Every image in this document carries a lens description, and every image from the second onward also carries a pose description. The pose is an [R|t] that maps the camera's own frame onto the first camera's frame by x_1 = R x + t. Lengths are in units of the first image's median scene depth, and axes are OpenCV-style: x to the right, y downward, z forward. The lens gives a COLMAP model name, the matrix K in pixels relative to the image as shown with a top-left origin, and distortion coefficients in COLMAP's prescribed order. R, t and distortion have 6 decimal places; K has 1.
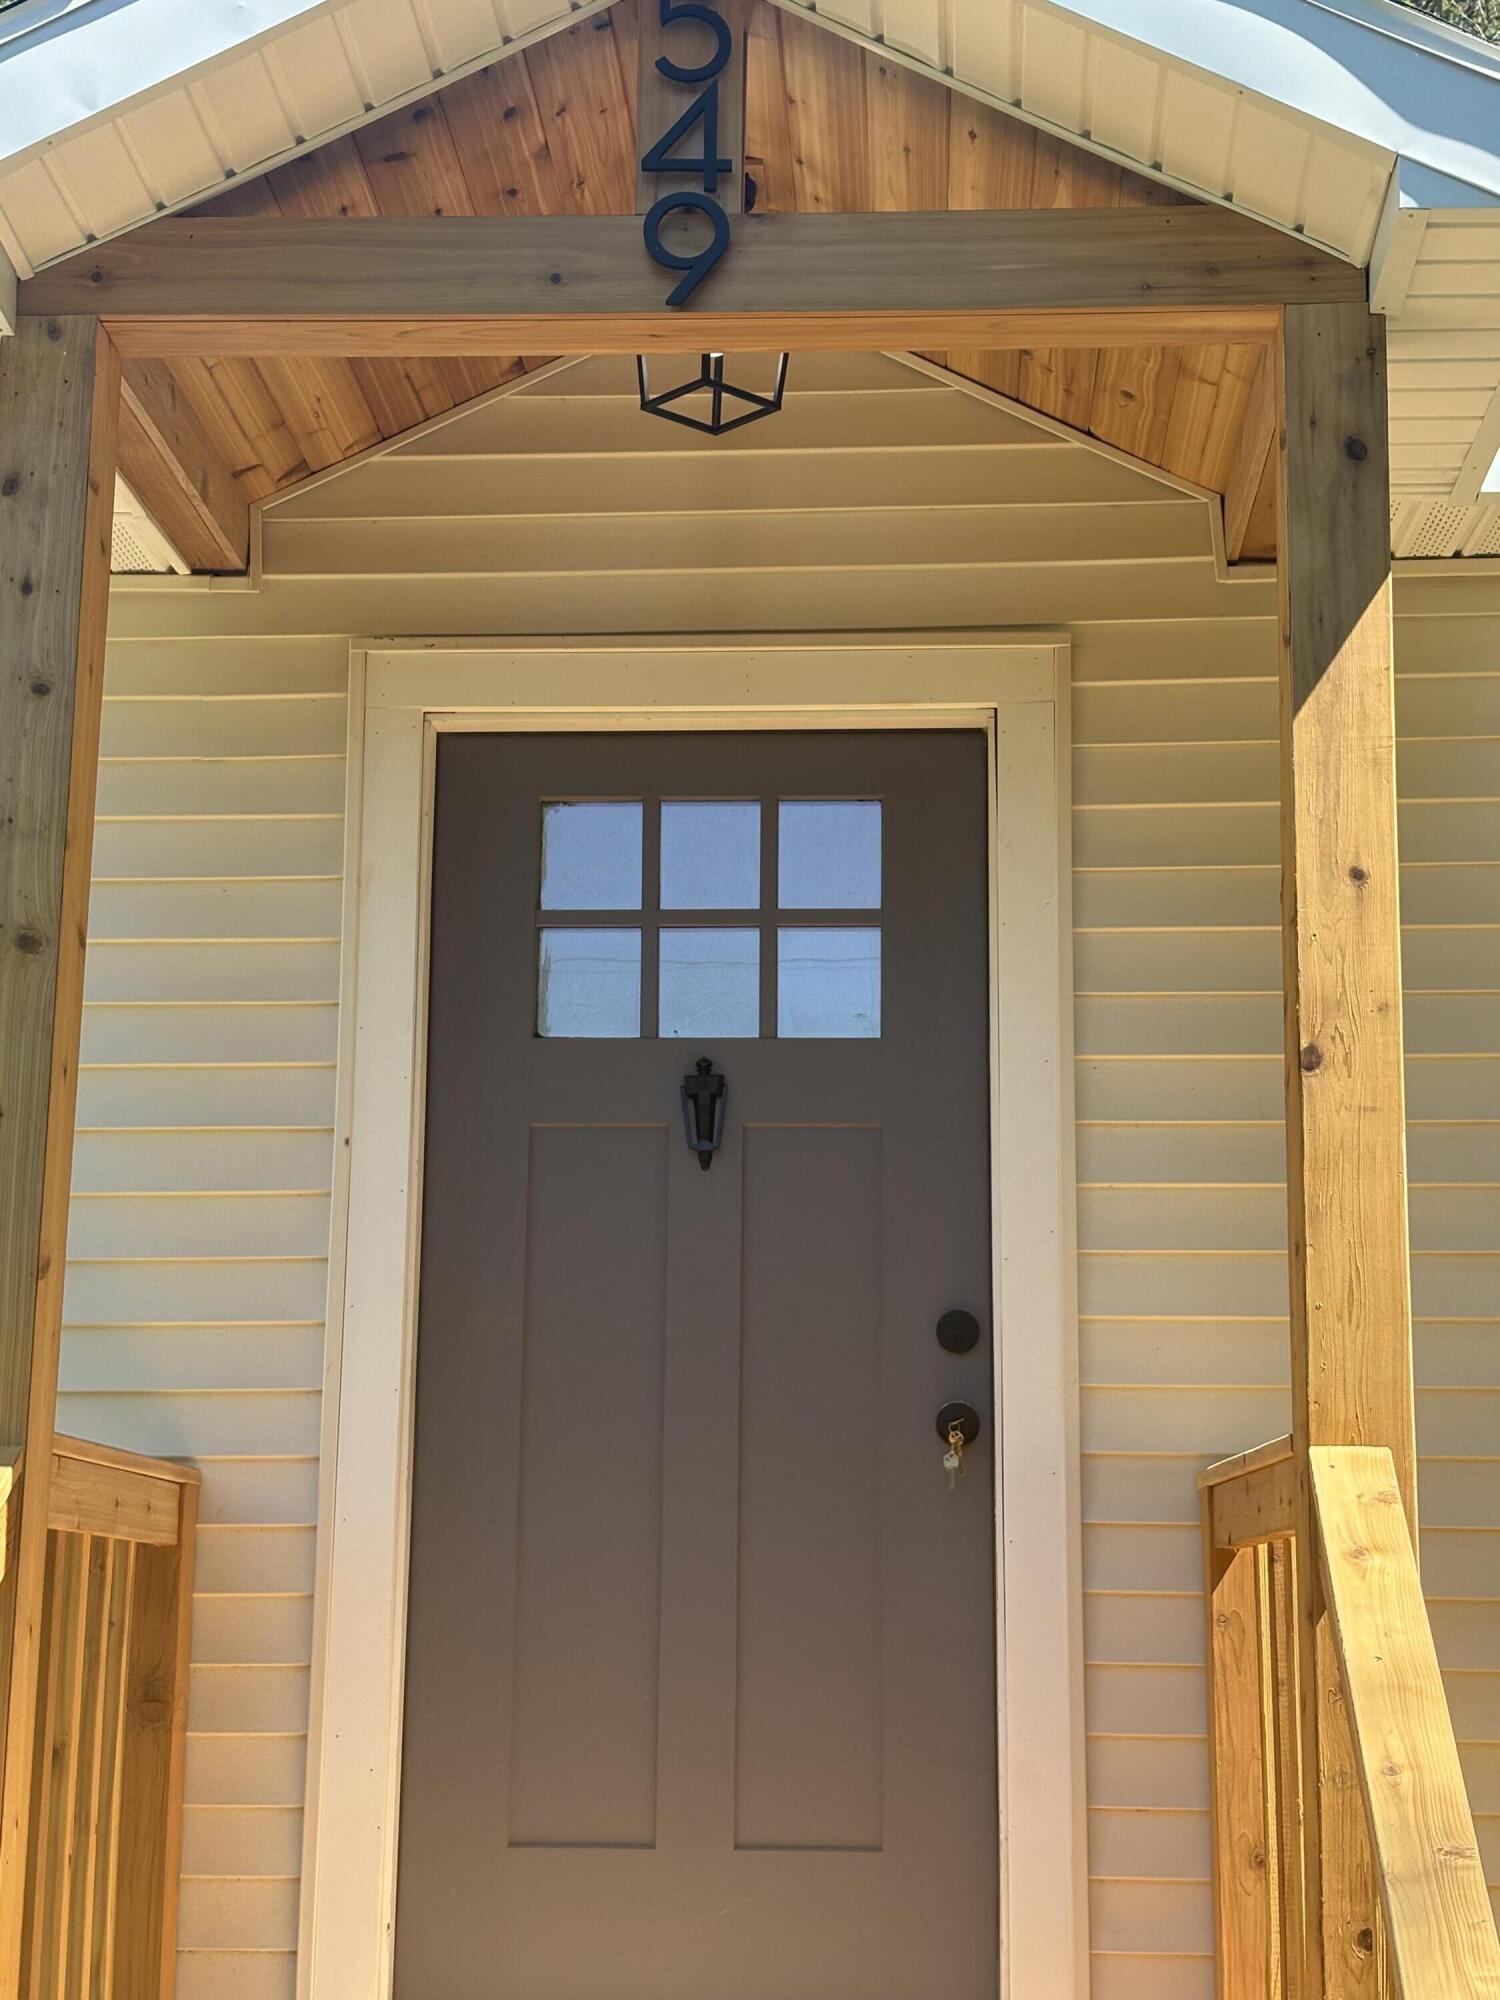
lens RADIAL K [[3075.2, 0, 750.7], [0, 3075.2, 995.6], [0, 0, 1]] dist [0.048677, 0.000000]
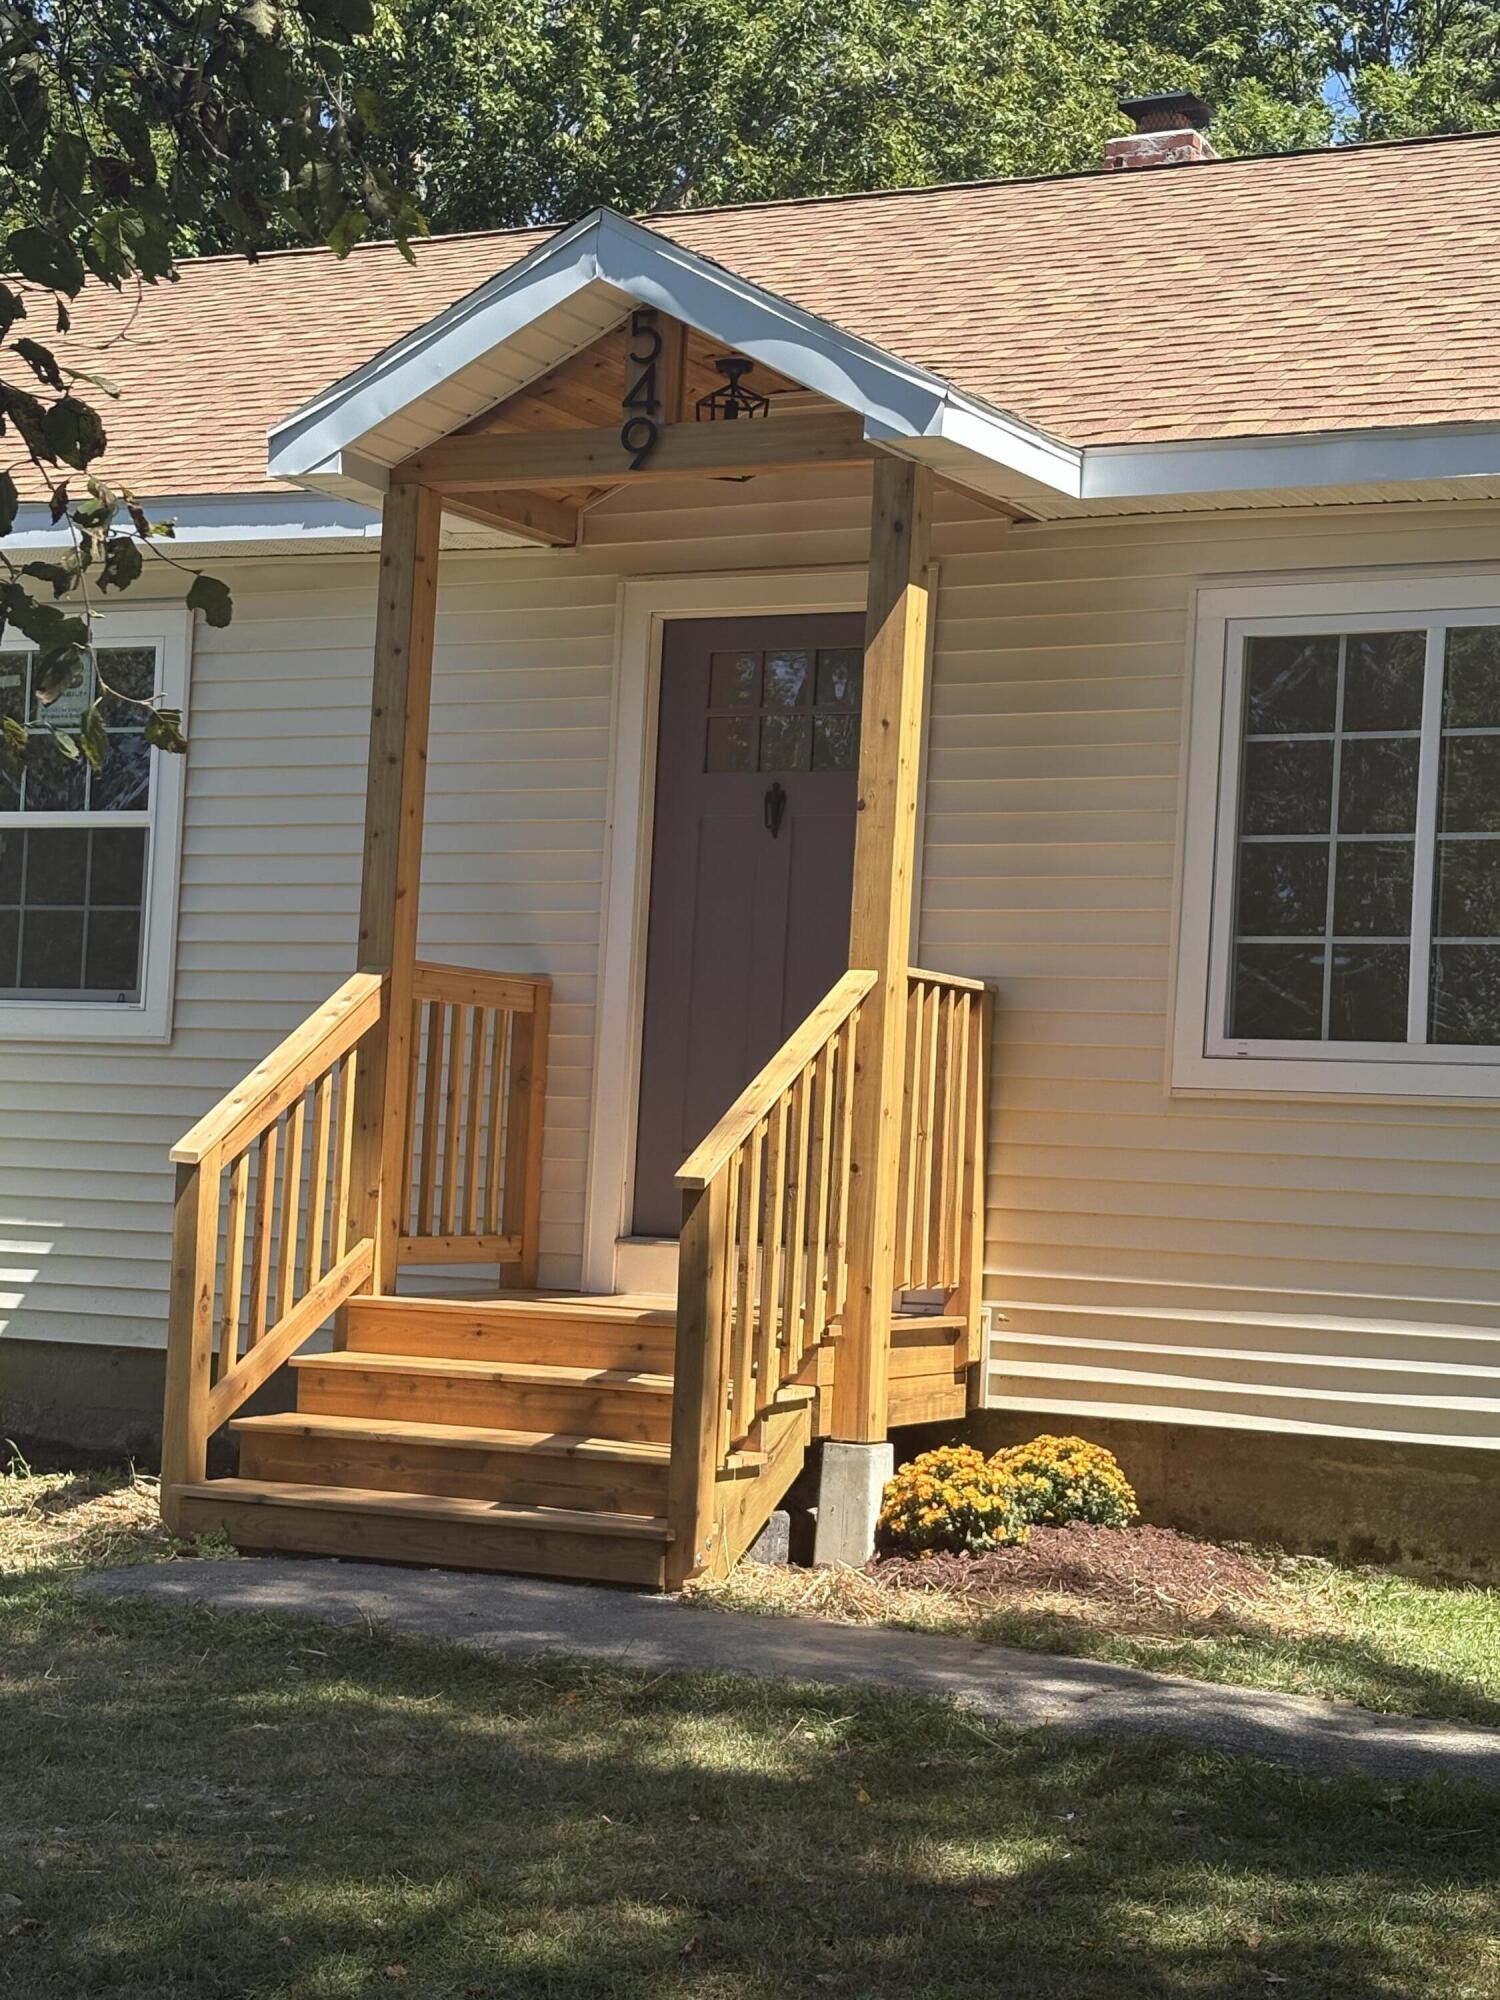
lens RADIAL K [[3517.6, 0, 751.3], [0, 3517.6, 1001.3], [0, 0, 1]] dist [0.089164, 0.000000]
pose [[0.904489, 0.013610, -0.426280, 1.146094], [0.049805, 0.989282, 0.137261, -0.186218], [0.423579, -0.145382, 0.894117, -1.315782]]
